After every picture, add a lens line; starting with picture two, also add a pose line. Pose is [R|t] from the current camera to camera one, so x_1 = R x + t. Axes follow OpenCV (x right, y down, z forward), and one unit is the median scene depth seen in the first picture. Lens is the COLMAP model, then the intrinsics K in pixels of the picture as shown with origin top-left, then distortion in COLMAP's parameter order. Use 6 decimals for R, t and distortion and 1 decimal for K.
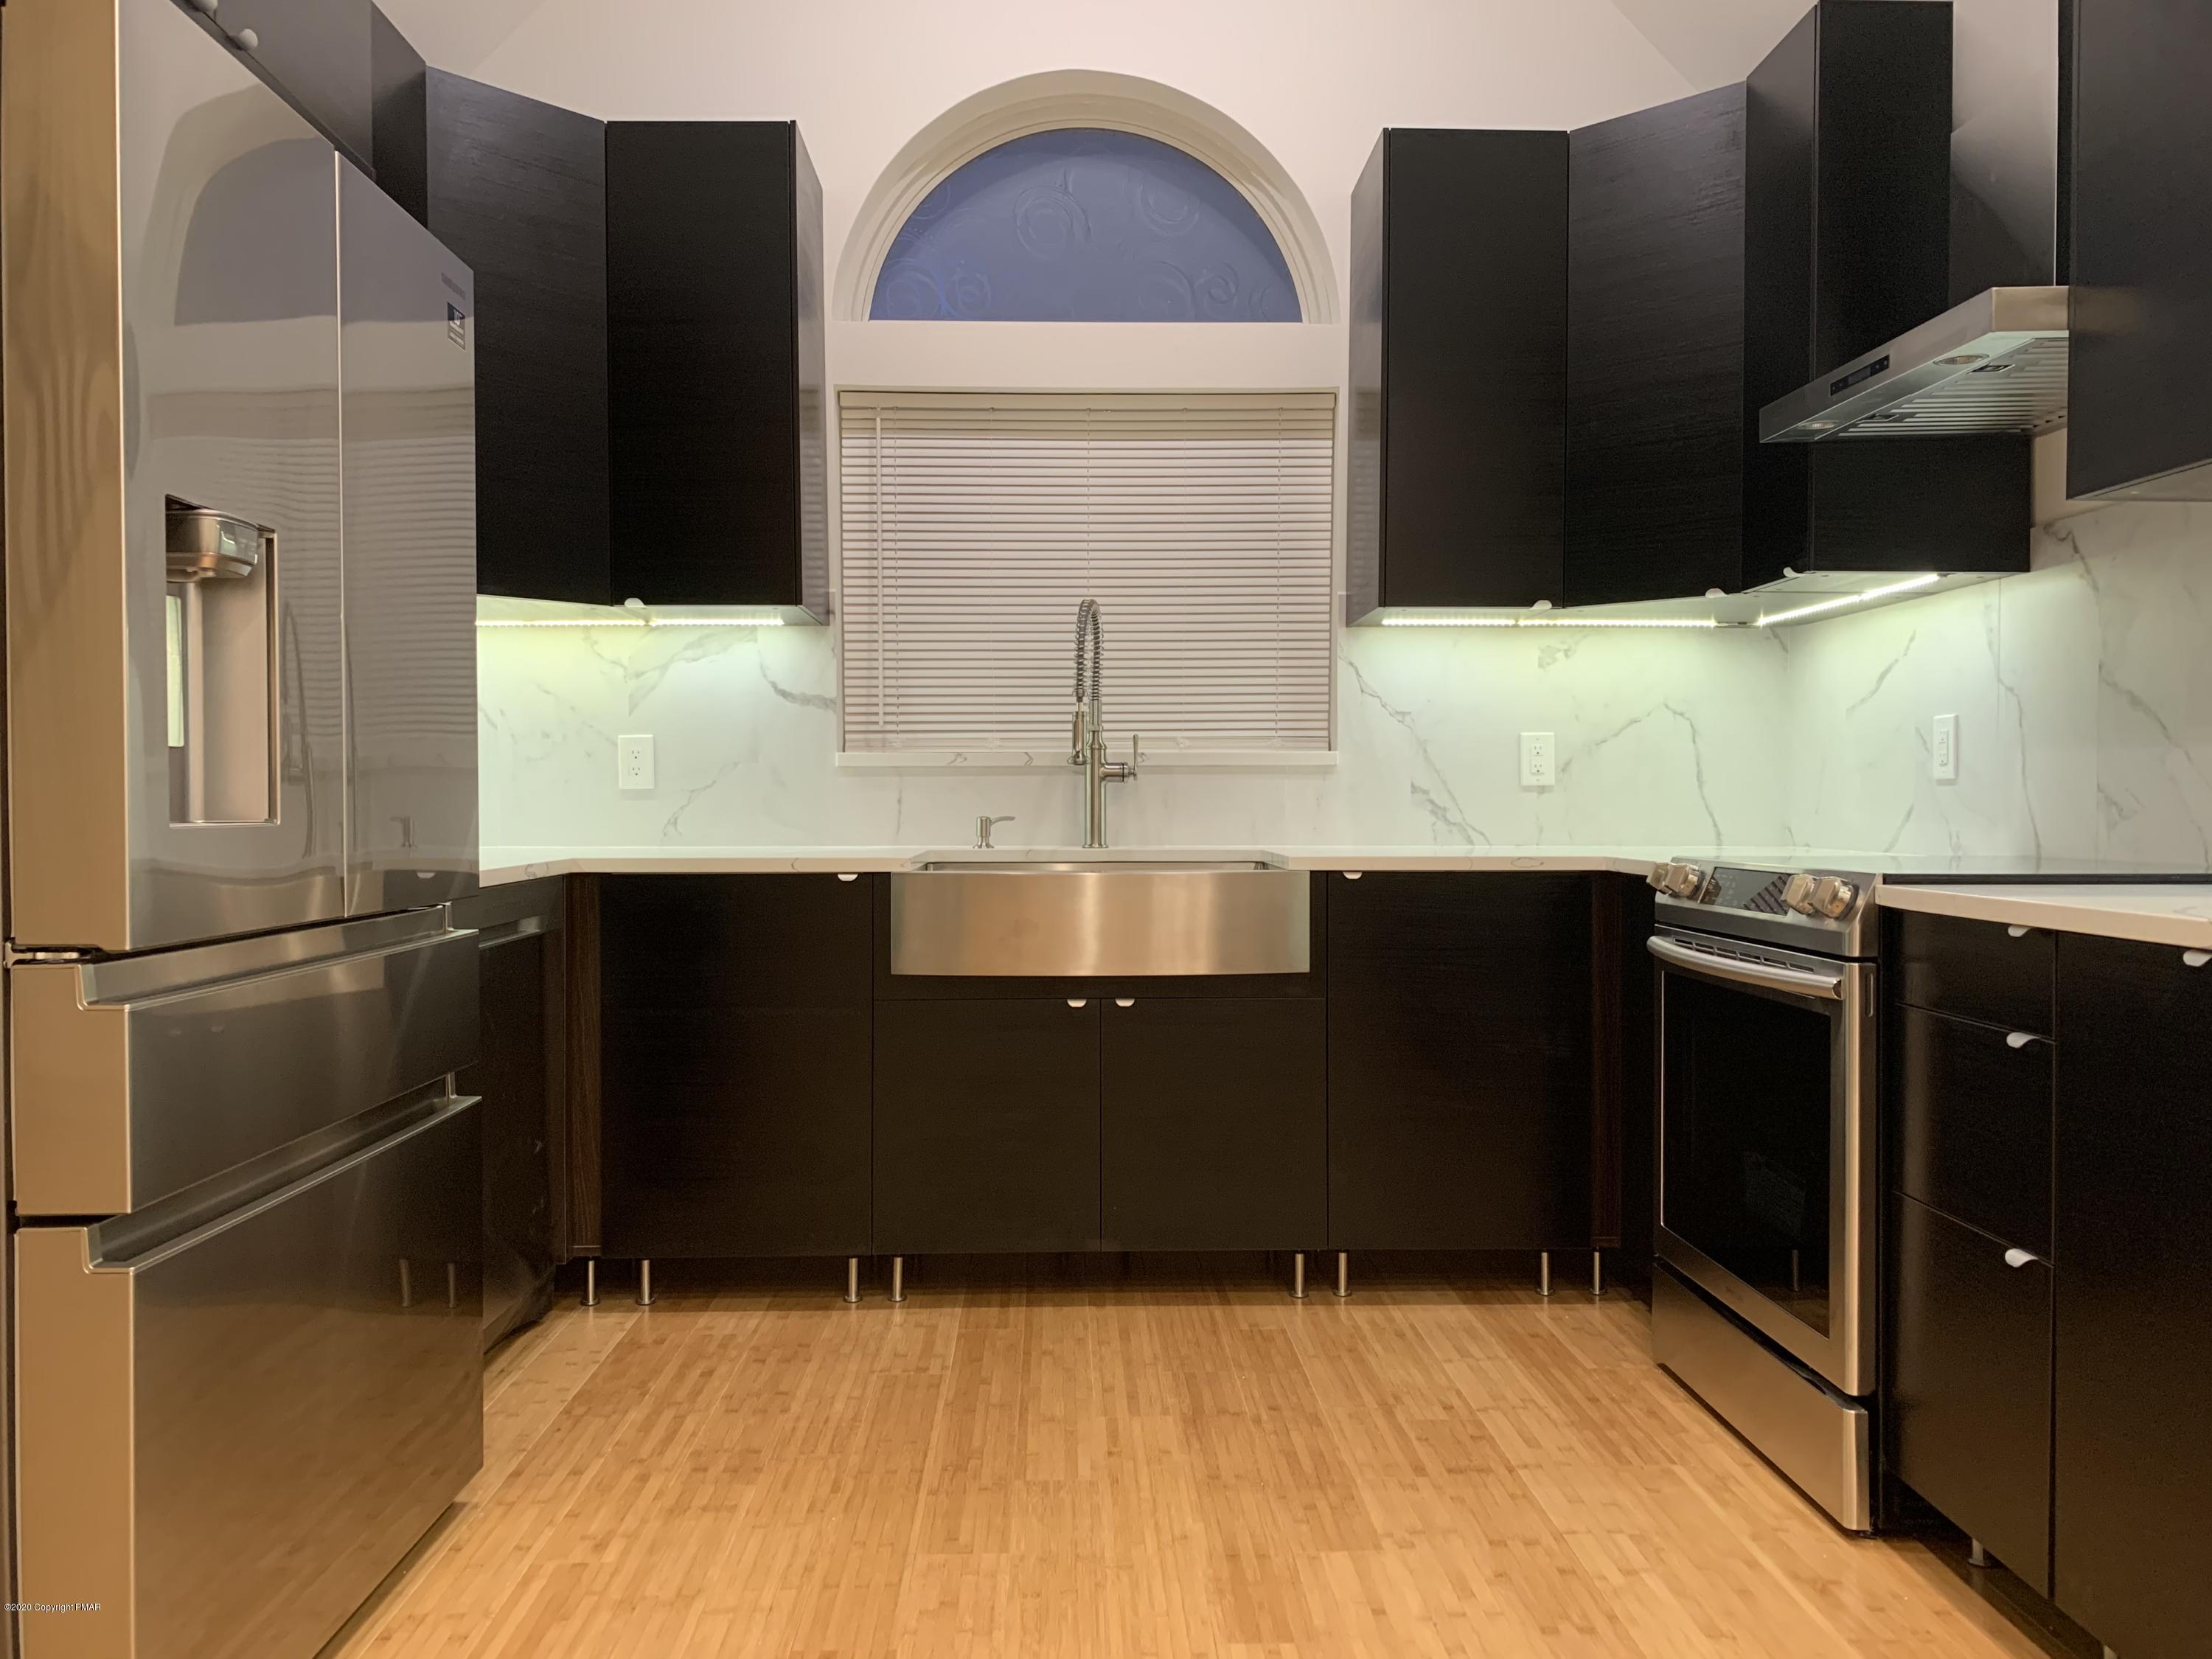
lens RADIAL K [[1688.8, 0, 1098.7], [0, 1688.8, 831.1], [0, 0, 1]] dist [0.055059, -0.068994]
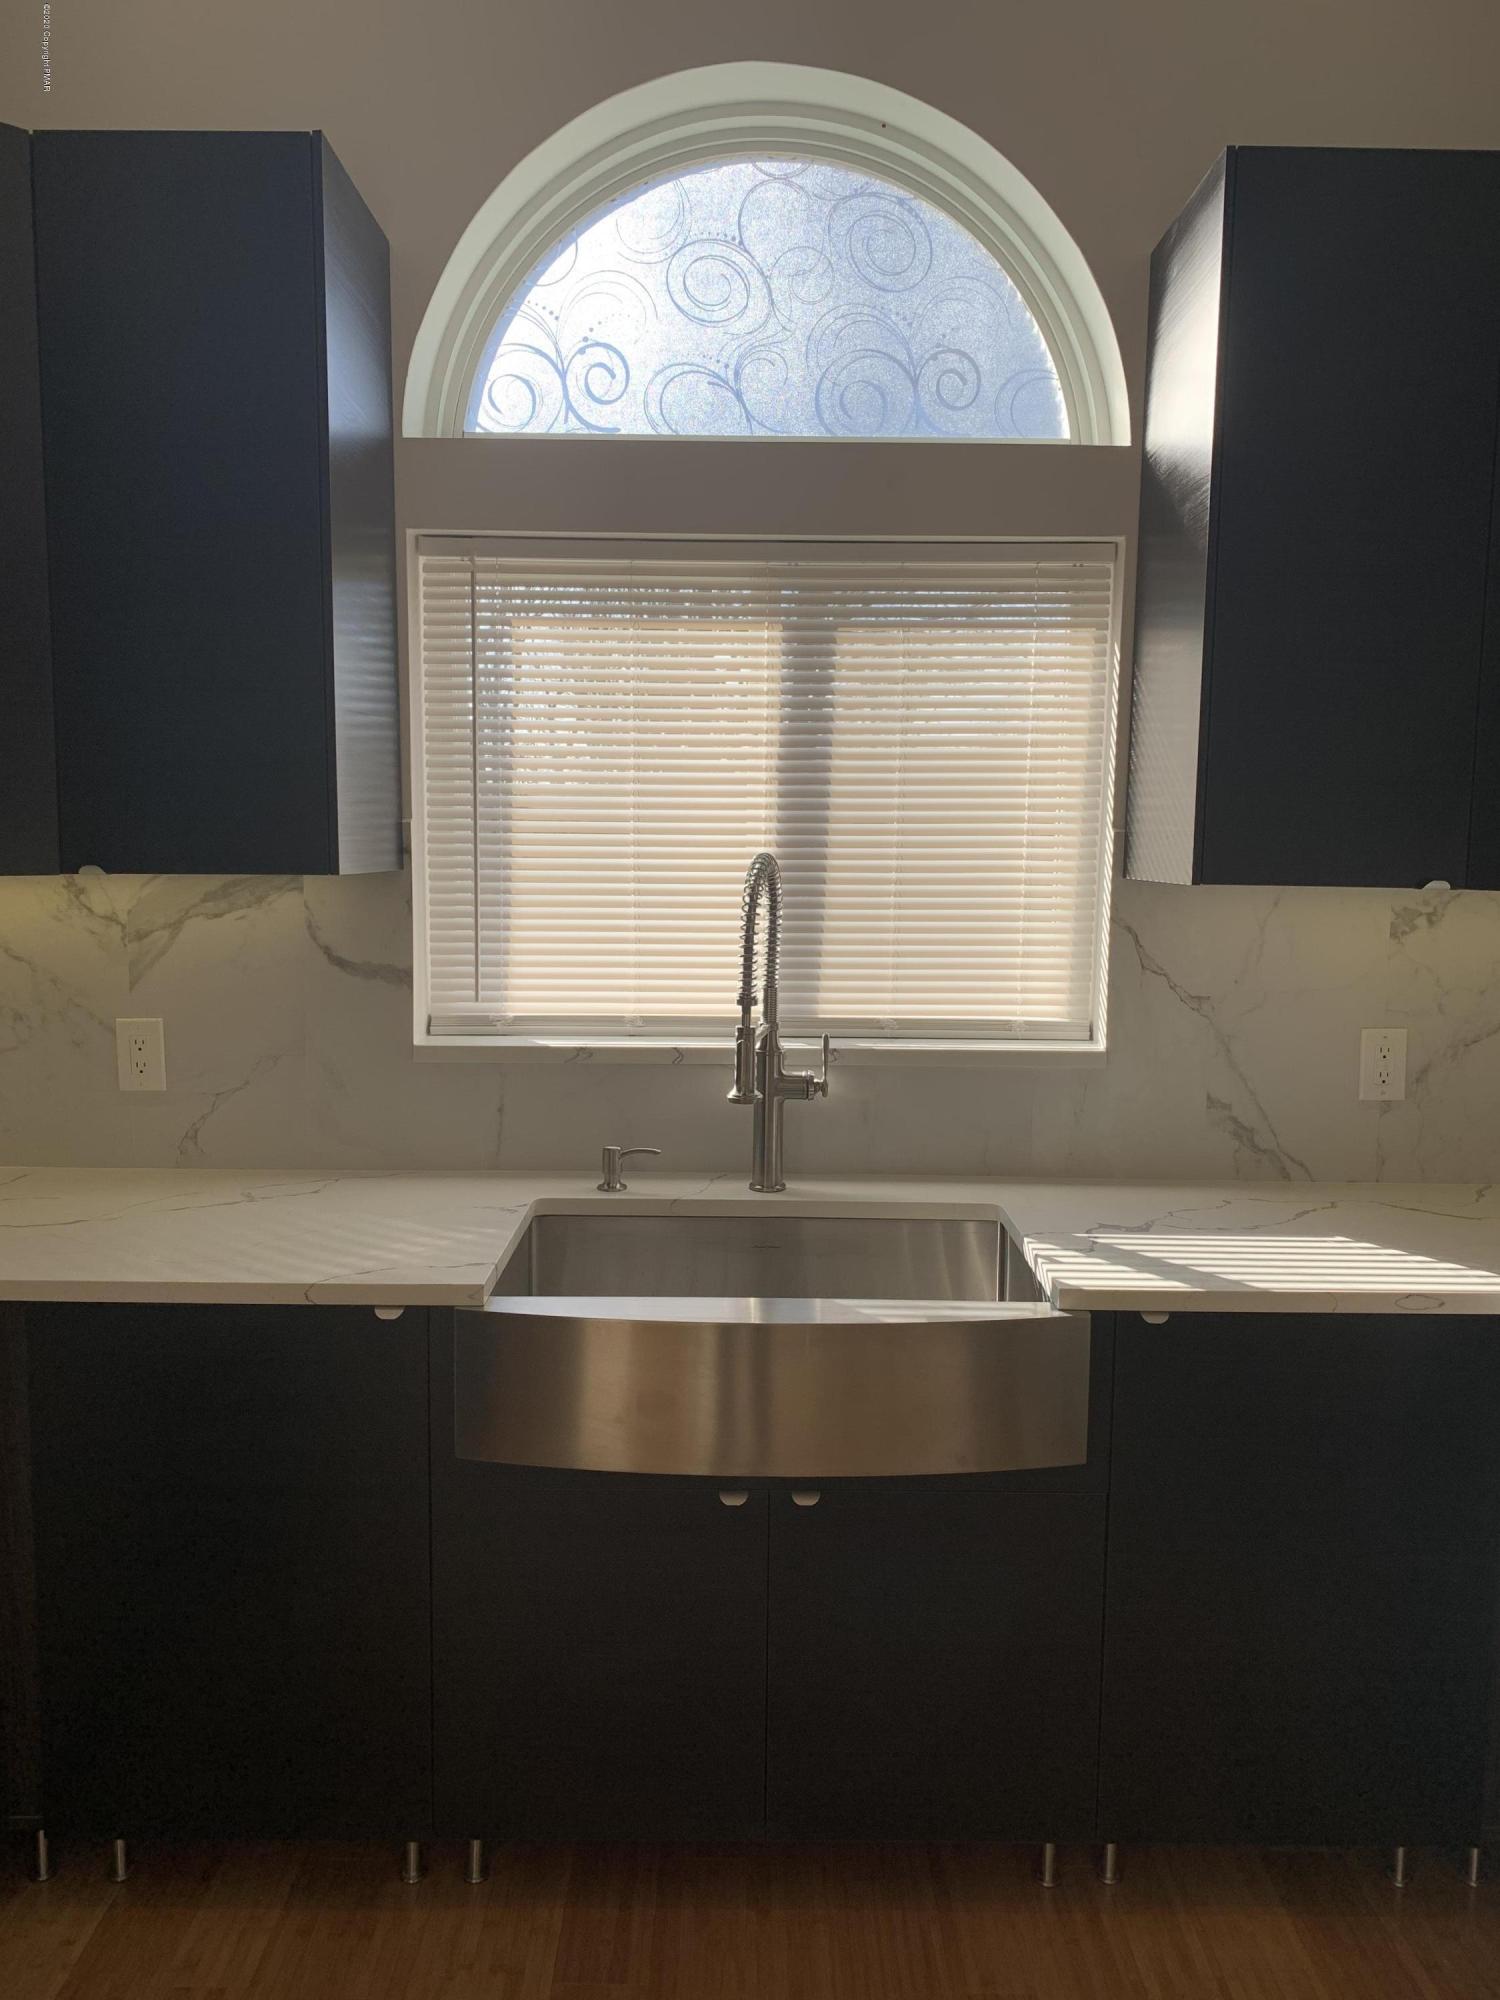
lens RADIAL K [[1526.9, 0, 752.7], [0, 1526.9, 992.3], [0, 0, 1]] dist [0.055059, -0.068994]
pose [[0.999687, 0.014468, -0.020397, 0.003359], [-0.012573, 0.995849, 0.090145, -0.131068], [0.021616, -0.089861, 0.995720, 0.351358]]
